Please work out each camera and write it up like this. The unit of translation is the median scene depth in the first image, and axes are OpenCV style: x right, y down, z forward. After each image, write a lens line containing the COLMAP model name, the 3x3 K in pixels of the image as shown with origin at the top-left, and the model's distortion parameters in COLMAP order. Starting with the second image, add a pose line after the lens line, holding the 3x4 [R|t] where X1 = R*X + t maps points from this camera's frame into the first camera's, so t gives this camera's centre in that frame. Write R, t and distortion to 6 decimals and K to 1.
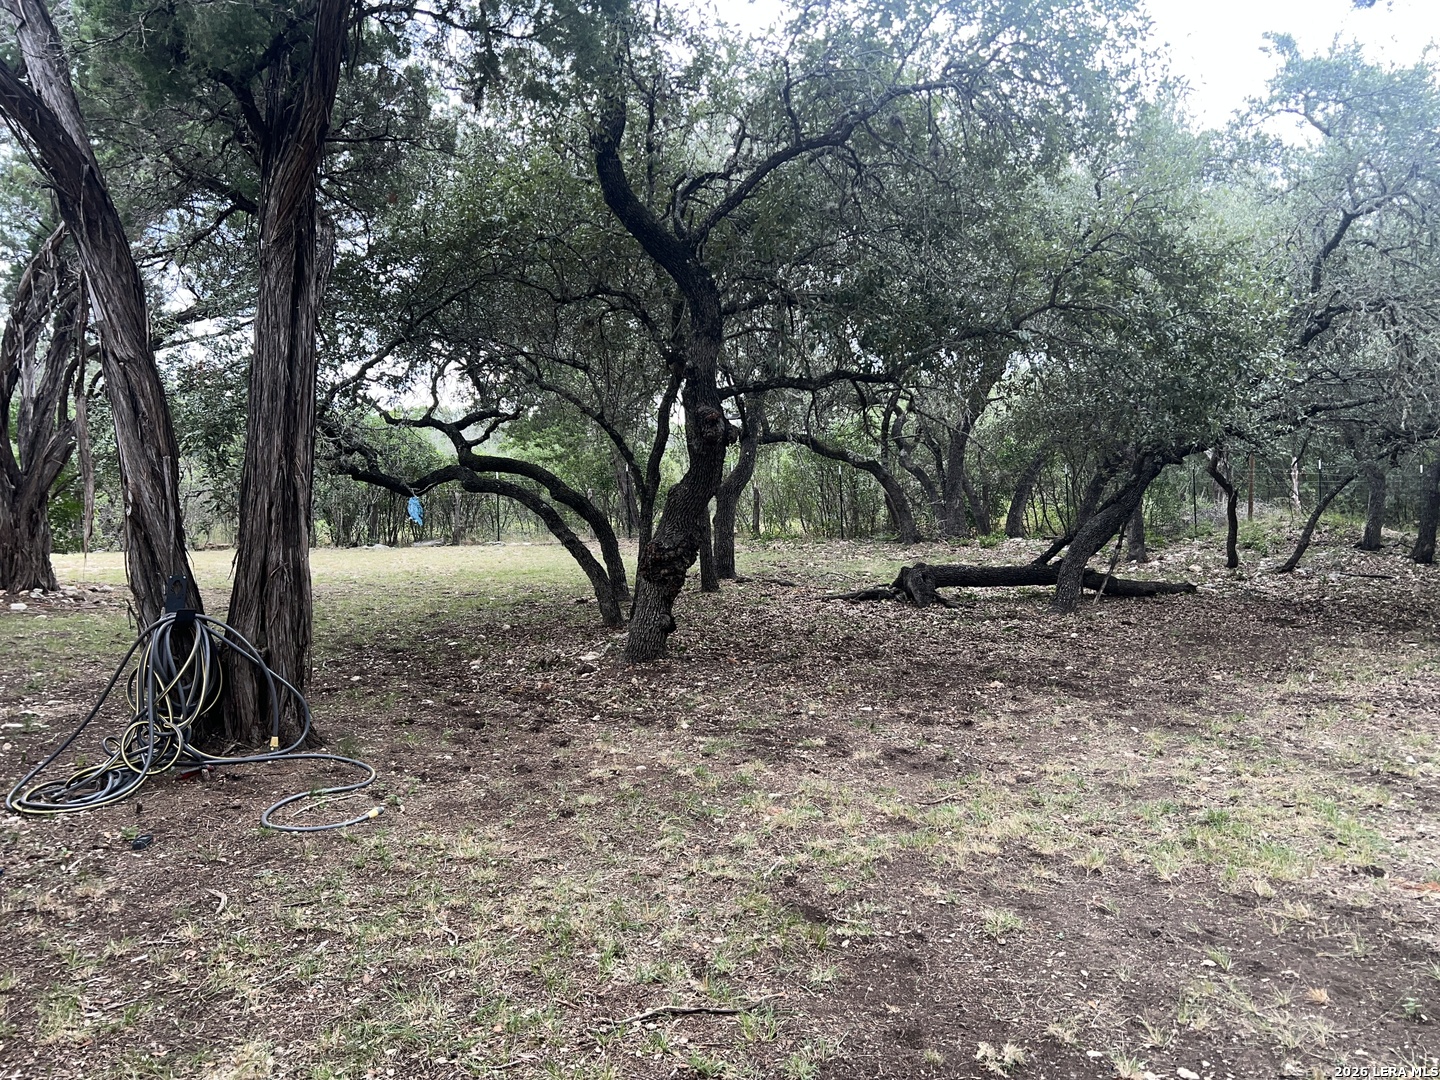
lens RADIAL K [[1133.6, 0, 716.7], [0, 1133.6, 535.8], [0, 0, 1]] dist [0.046911, -0.054162]
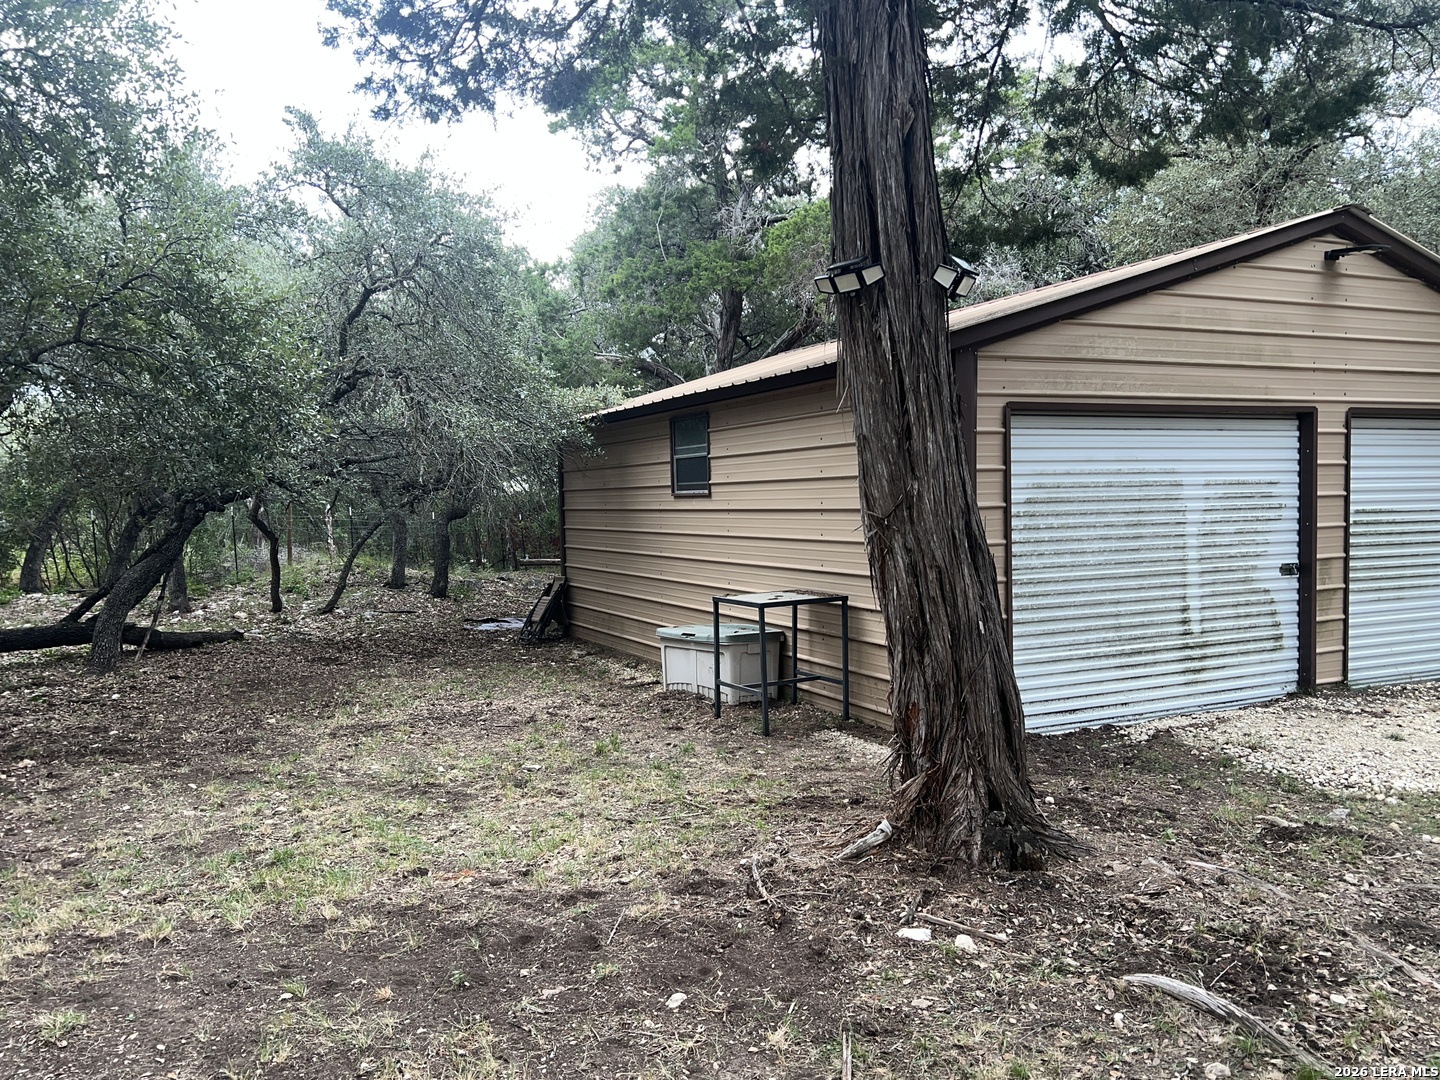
lens RADIAL K [[1133.6, 0, 724.9], [0, 1133.6, 529.1], [0, 0, 1]] dist [0.046911, -0.054162]
pose [[0.693617, -0.011500, 0.720252, -0.013605], [0.044116, 0.998674, -0.026539, -0.002799], [-0.718992, 0.050183, 0.693205, -0.012405]]
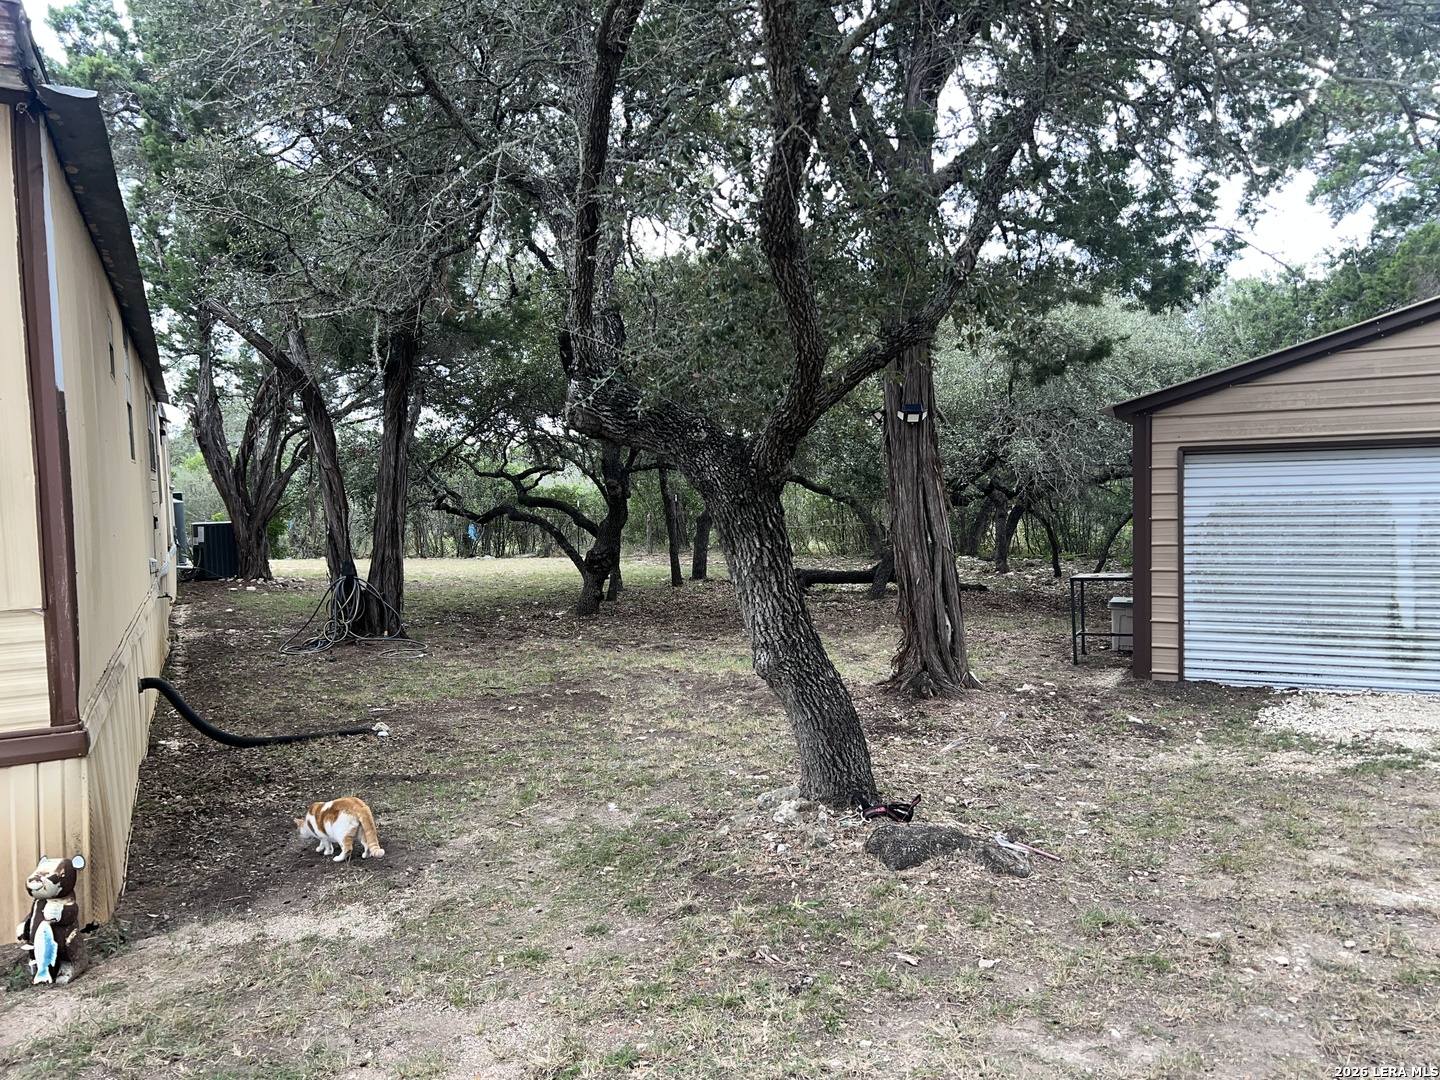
lens RADIAL K [[1133.6, 0, 732.9], [0, 1133.6, 540.5], [0, 0, 1]] dist [0.046911, -0.054162]
pose [[0.993751, 0.010117, -0.111158, 0.282296], [-0.011618, 0.999850, -0.012868, 0.007451], [0.111011, 0.014079, 0.993719, -0.607024]]
